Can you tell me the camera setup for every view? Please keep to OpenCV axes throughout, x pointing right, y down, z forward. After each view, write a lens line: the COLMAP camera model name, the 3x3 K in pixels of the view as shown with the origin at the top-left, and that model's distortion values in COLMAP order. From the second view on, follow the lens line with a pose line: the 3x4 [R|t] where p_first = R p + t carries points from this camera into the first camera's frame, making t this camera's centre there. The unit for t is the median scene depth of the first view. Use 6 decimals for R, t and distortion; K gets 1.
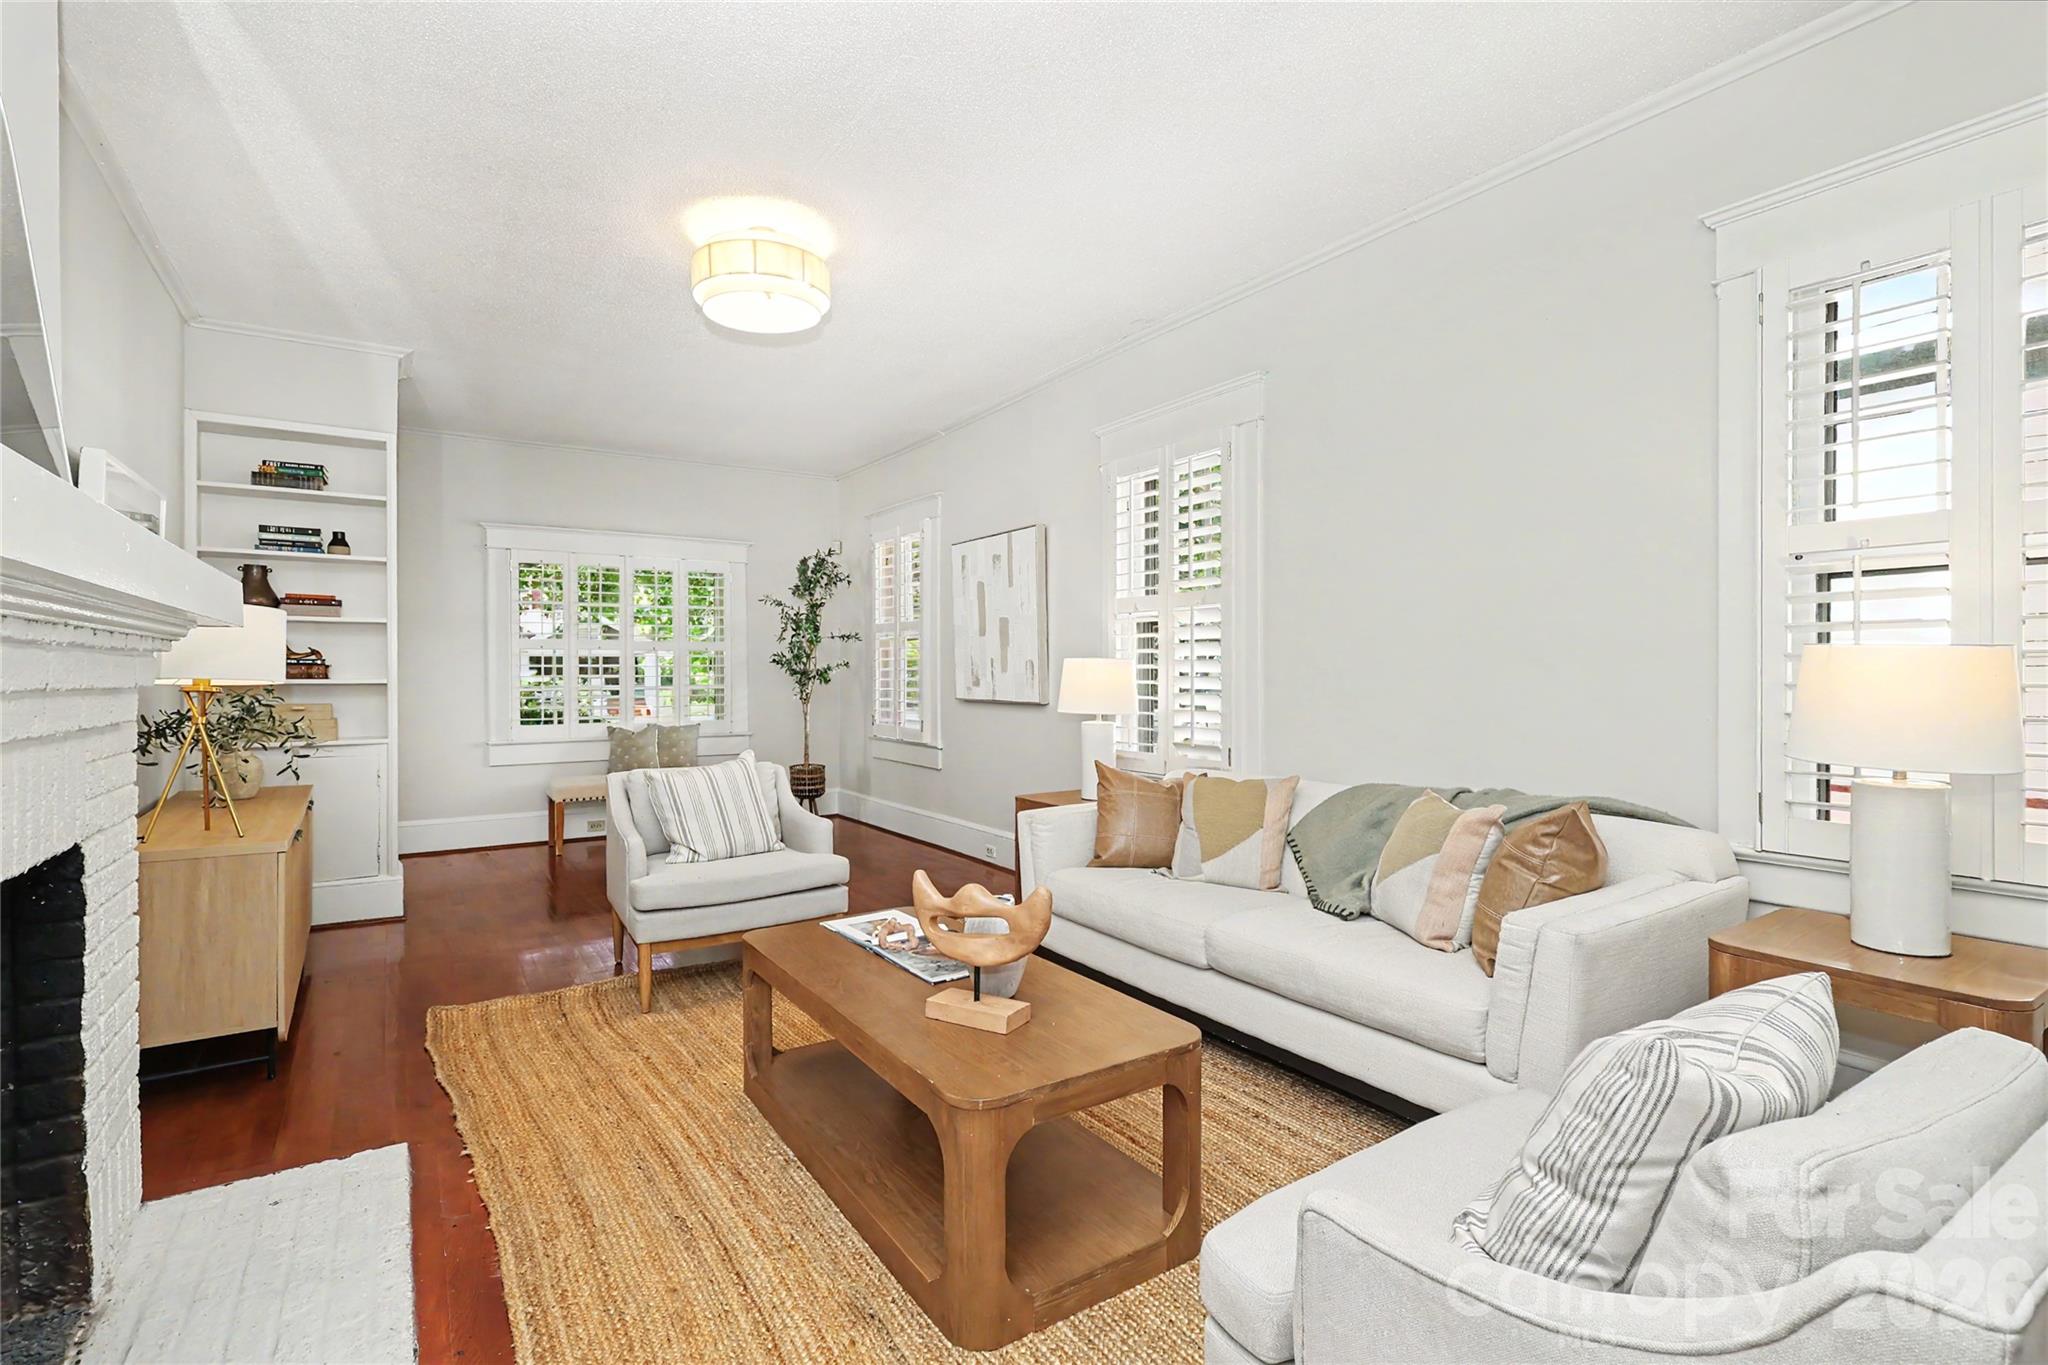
lens RADIAL K [[974.3, 0, 1026.3], [0, 974.3, 675.5], [0, 0, 1]] dist [0.004196, -0.001530]
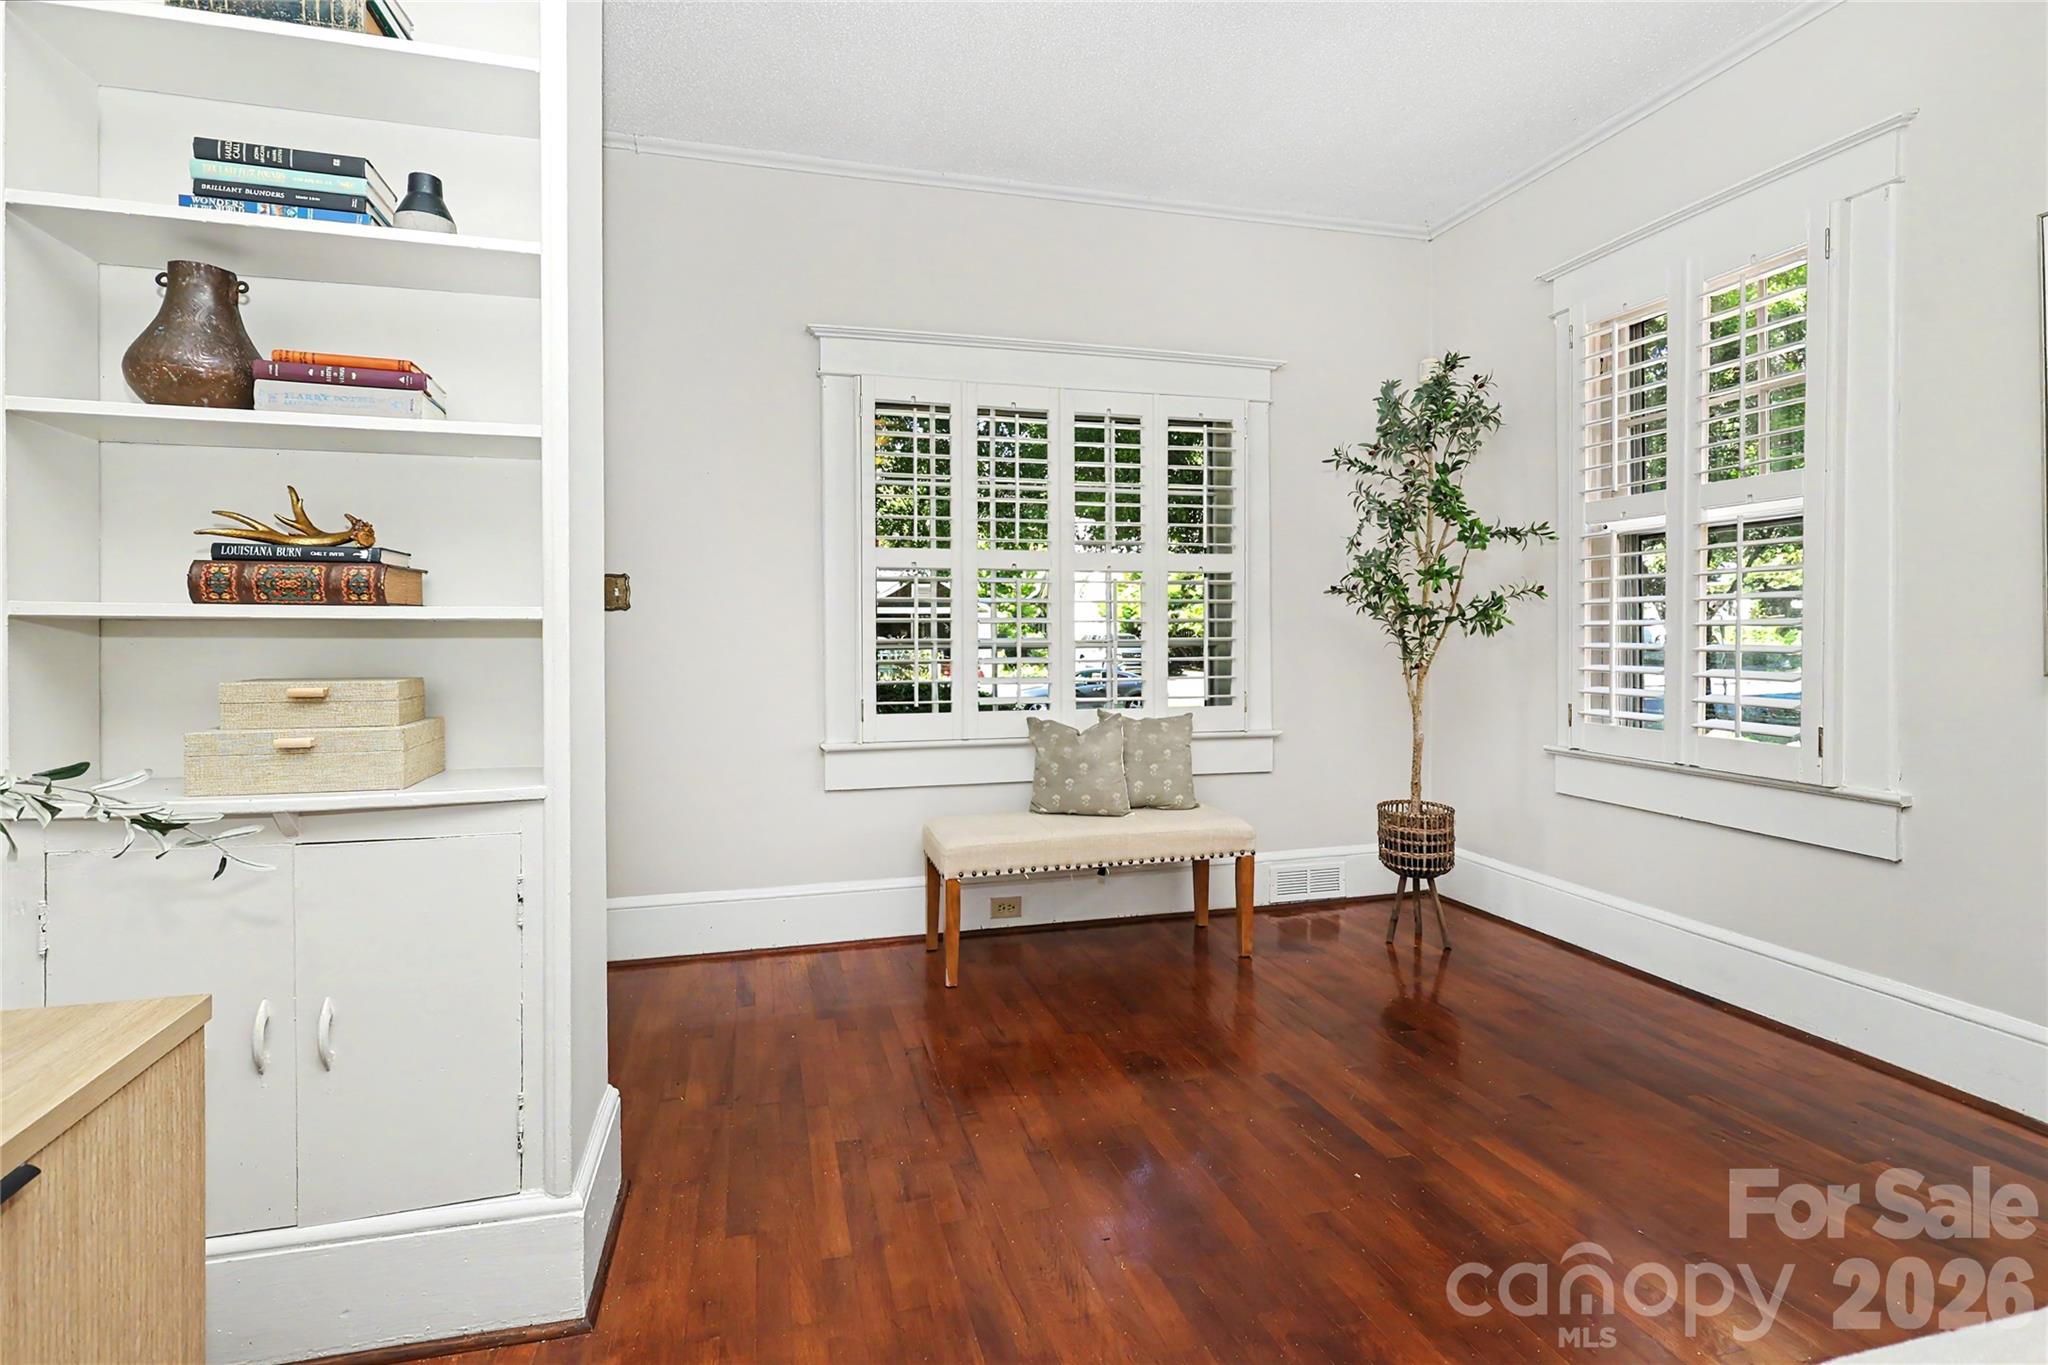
lens RADIAL K [[974.3, 0, 1018.1], [0, 974.3, 634.5], [0, 0, 1]] dist [0.004196, -0.001530]
pose [[0.949199, 0.000876, -0.314676, -0.285520], [-0.002444, 0.999986, -0.004591, 0.011215], [0.314667, 0.005127, 0.949188, 0.532636]]
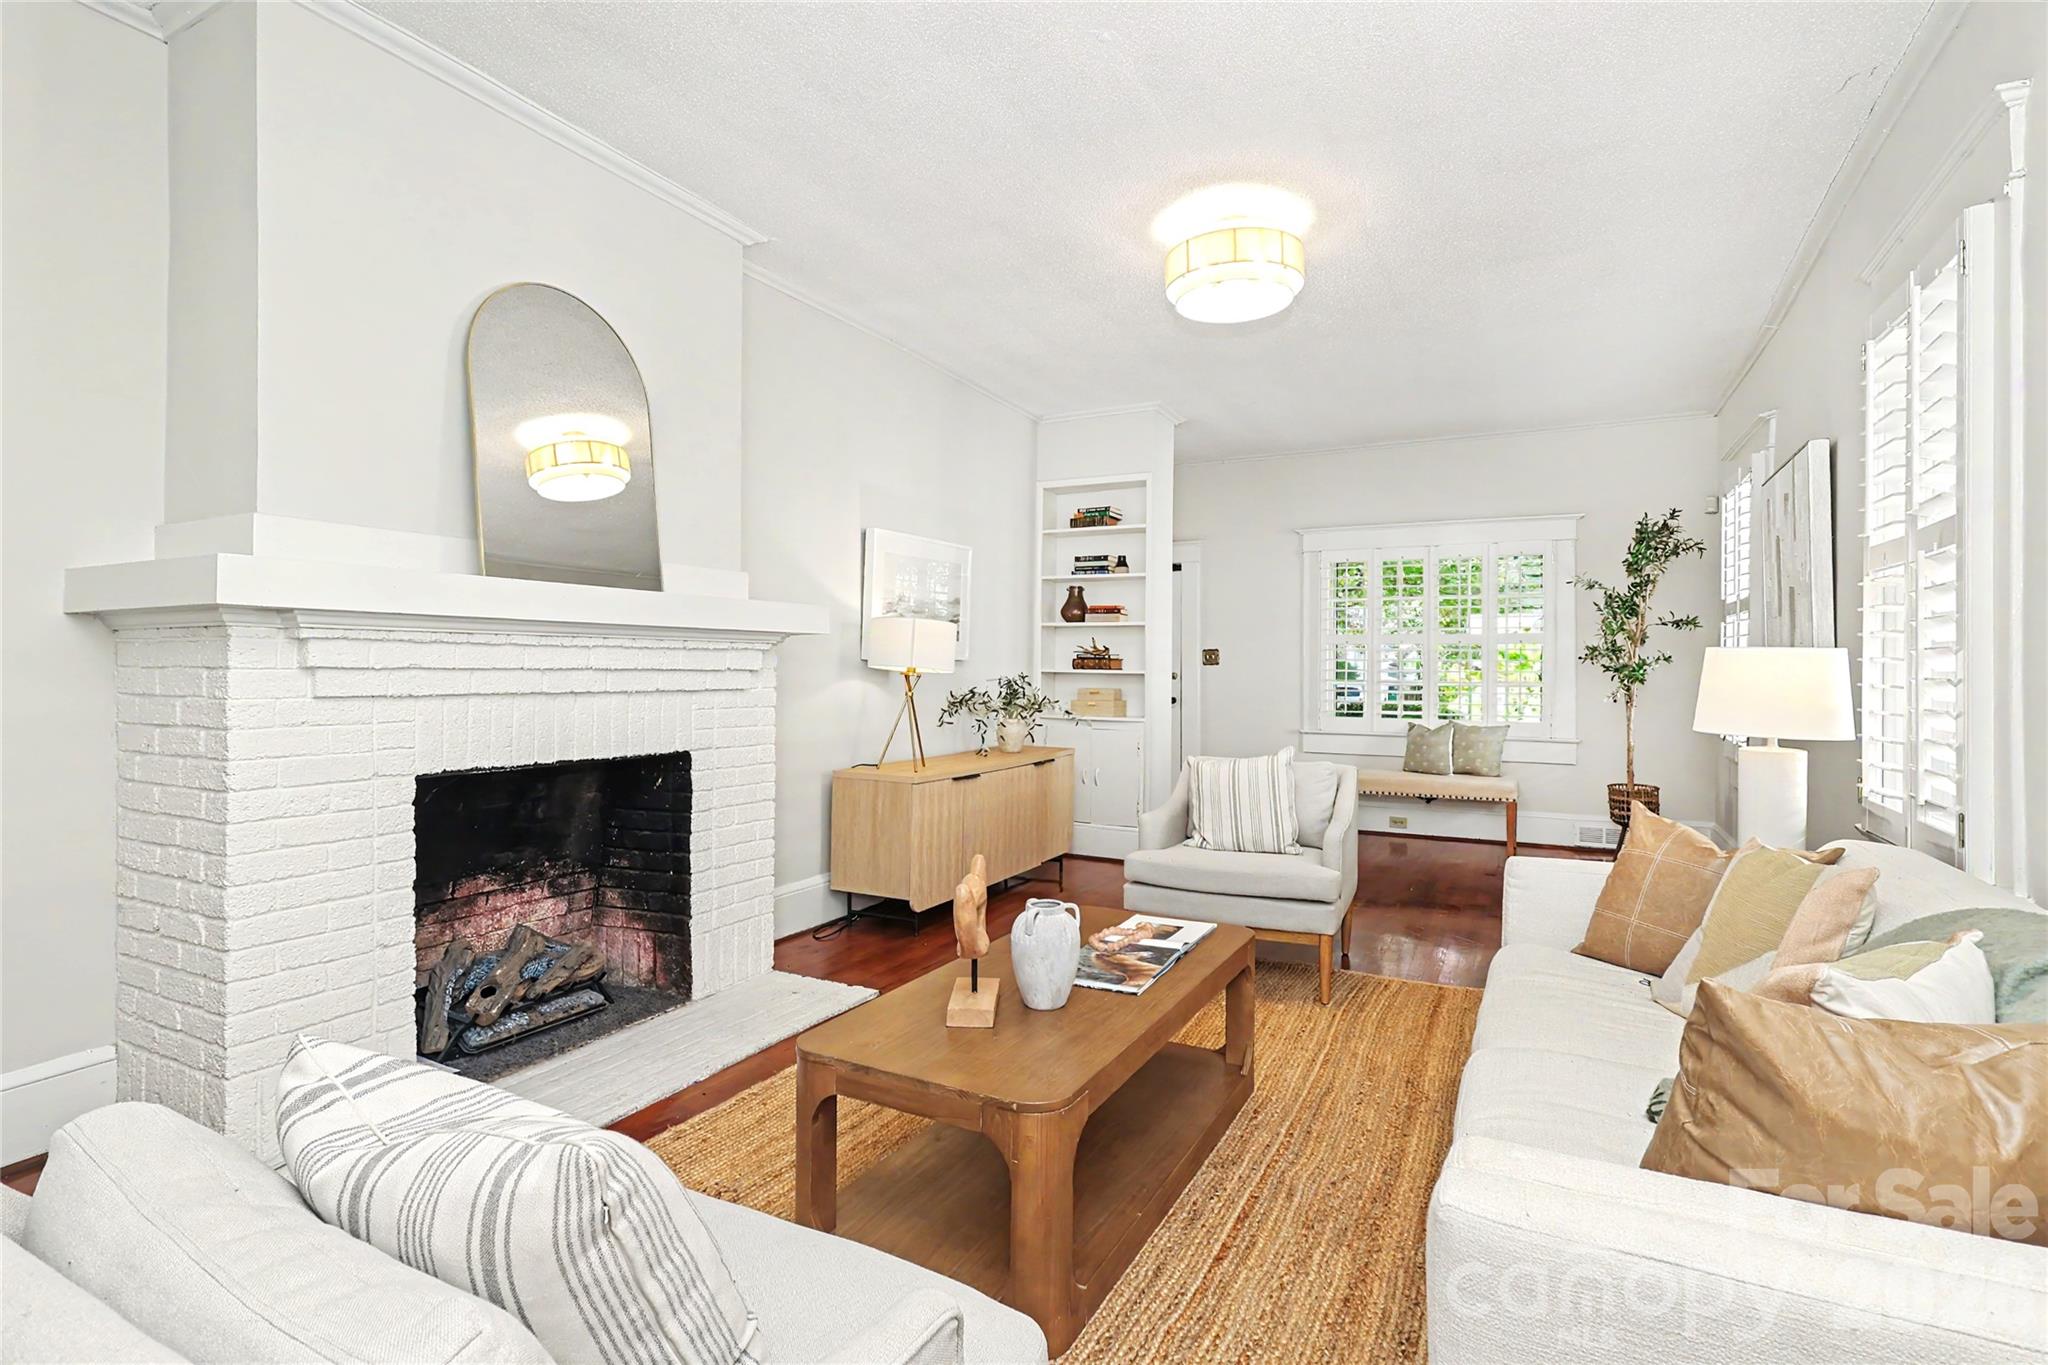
lens RADIAL K [[974.3, 0, 994.1], [0, 974.3, 662.9], [0, 0, 1]] dist [0.004196, -0.001530]
pose [[0.472556, 0.003901, -0.881292, 0.257053], [-0.012114, 0.999924, -0.002069, -0.000308], [0.881217, 0.011653, 0.472568, 0.173043]]
